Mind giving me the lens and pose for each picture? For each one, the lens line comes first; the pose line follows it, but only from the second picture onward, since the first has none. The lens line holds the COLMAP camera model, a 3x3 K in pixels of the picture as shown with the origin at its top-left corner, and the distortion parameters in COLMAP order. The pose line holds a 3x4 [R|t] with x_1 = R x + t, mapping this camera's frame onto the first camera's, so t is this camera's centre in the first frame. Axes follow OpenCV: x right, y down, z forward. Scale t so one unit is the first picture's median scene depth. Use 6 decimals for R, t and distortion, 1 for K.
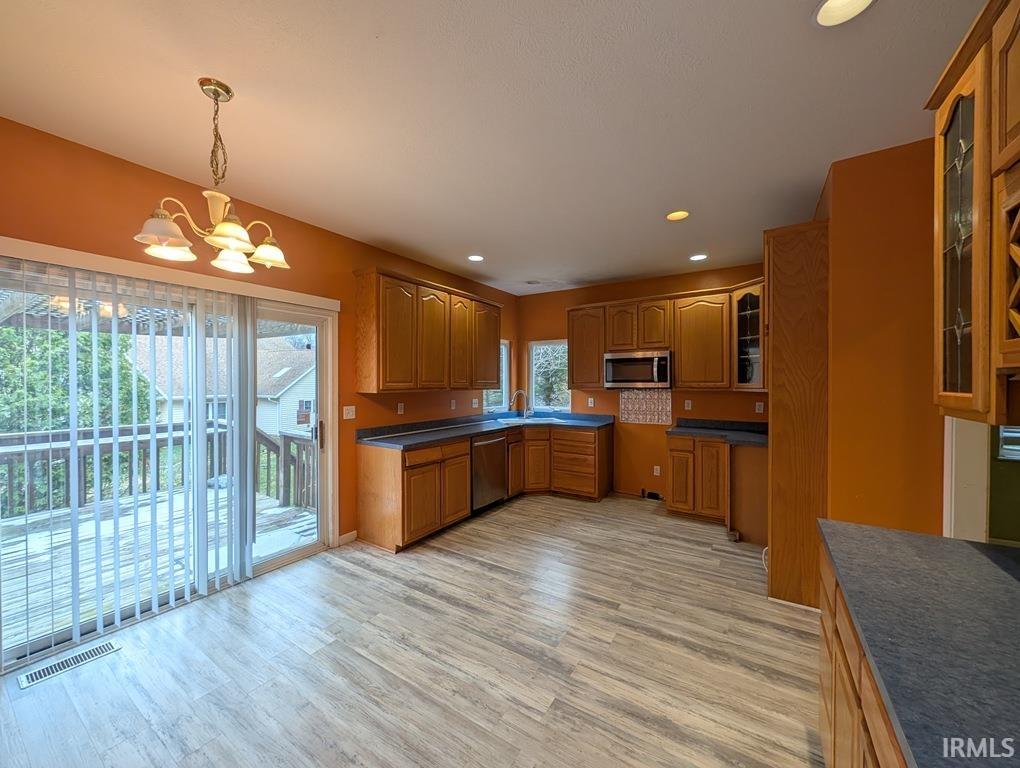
lens RADIAL K [[389.5, 0, 511.5], [0, 389.5, 387.0], [0, 0, 1]] dist [0.007525, 0.000441]
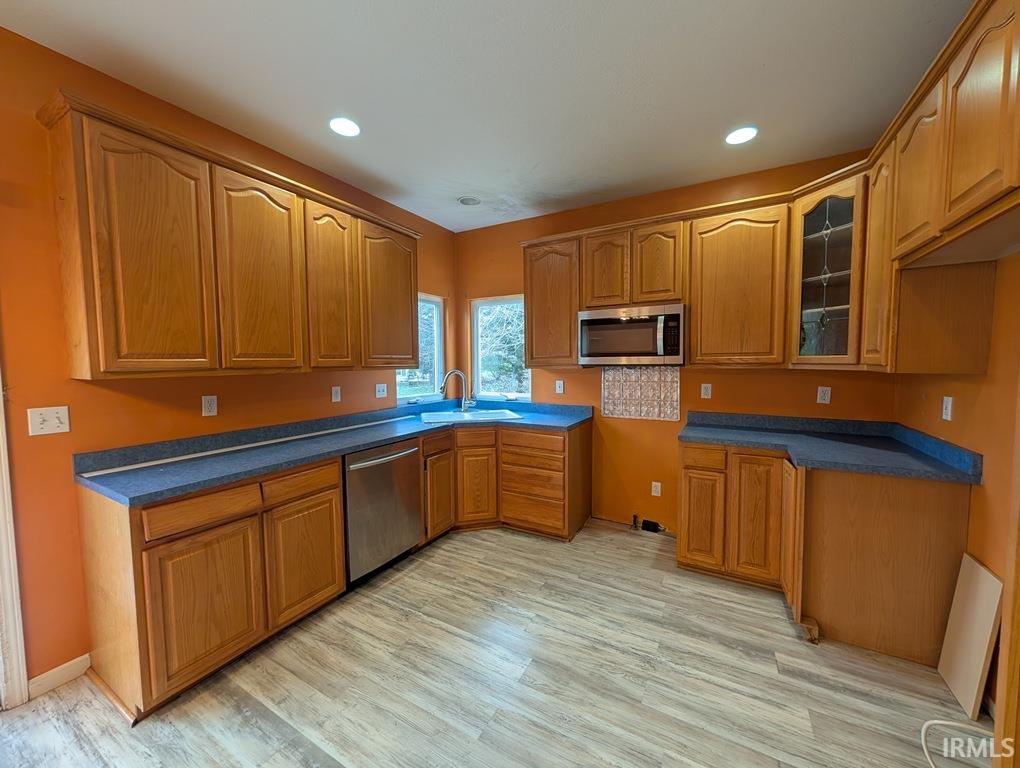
lens RADIAL K [[389.5, 0, 509.7], [0, 389.5, 382.1], [0, 0, 1]] dist [0.007525, 0.000441]
pose [[0.998465, -0.008821, 0.054684, 0.097529], [0.006439, 0.999029, 0.043591, 0.000961], [-0.055015, -0.043172, 0.997552, 0.397117]]
